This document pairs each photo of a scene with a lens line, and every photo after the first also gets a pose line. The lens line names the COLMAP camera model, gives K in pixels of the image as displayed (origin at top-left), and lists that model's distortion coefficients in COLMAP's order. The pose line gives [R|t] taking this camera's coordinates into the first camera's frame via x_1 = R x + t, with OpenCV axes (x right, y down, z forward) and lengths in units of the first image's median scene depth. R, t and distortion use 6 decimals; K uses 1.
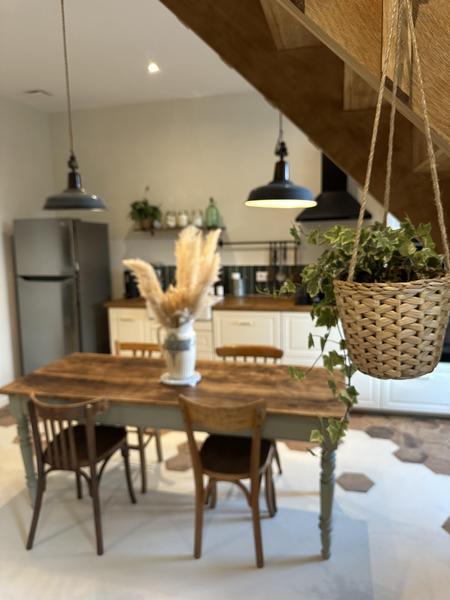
lens RADIAL K [[427.7, 0, 225.0], [0, 427.7, 300.0], [0, 0, 1]] dist [-0.010771, -0.001780]
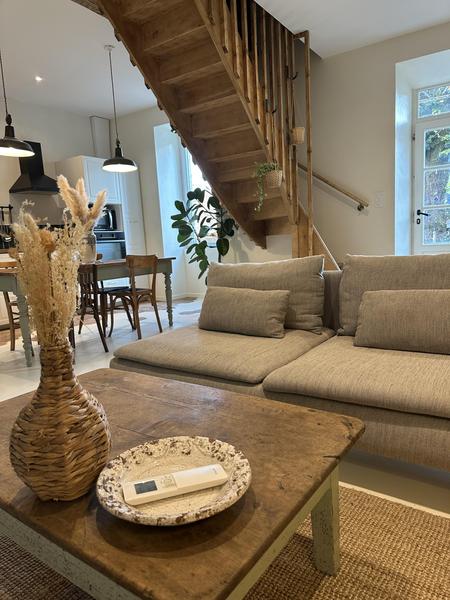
lens RADIAL K [[417.1, 0, 225.0], [0, 417.1, 300.0], [0, 0, 1]] dist [0.083982, -0.121712]
pose [[0.358322, -0.126496, 0.924989, -0.956315], [0.189479, 0.980012, 0.060621, 0.219409], [-0.914168, 0.153544, 0.375128, -0.083731]]
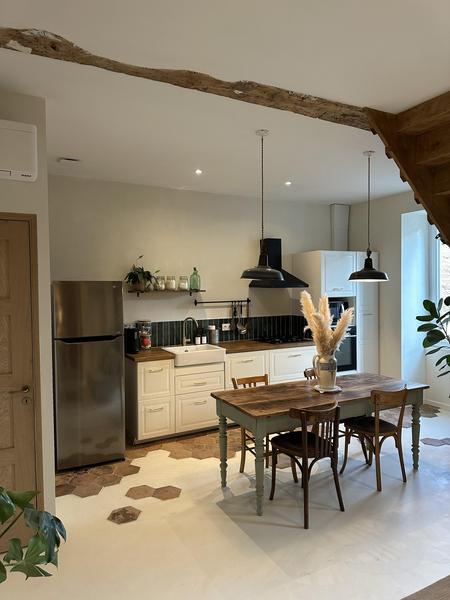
lens RADIAL K [[417.1, 0, 225.0], [0, 417.1, 300.0], [0, 0, 1]] dist [0.083982, -0.121712]
pose [[0.751034, -0.009248, 0.660198, -0.881661], [0.096261, 0.990752, -0.095628, -0.016922], [-0.653208, 0.135372, 0.744979, 0.032573]]
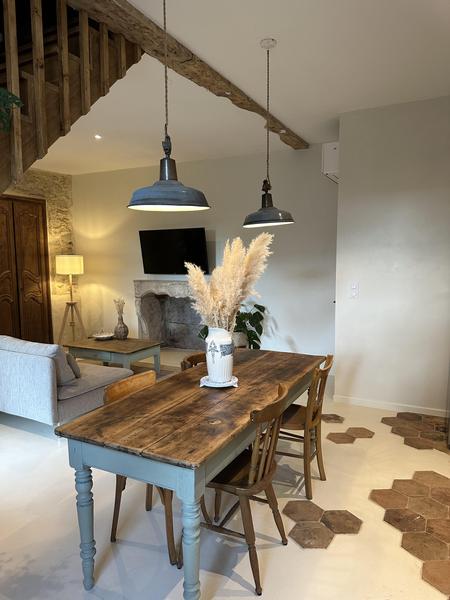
lens RADIAL K [[417.1, 0, 225.0], [0, 417.1, 300.0], [0, 0, 1]] dist [0.083982, -0.121712]
pose [[-0.264296, 0.103761, -0.958844, 0.538253], [-0.128478, 0.981547, 0.141631, -0.099358], [0.955846, 0.160623, -0.246088, 0.782824]]
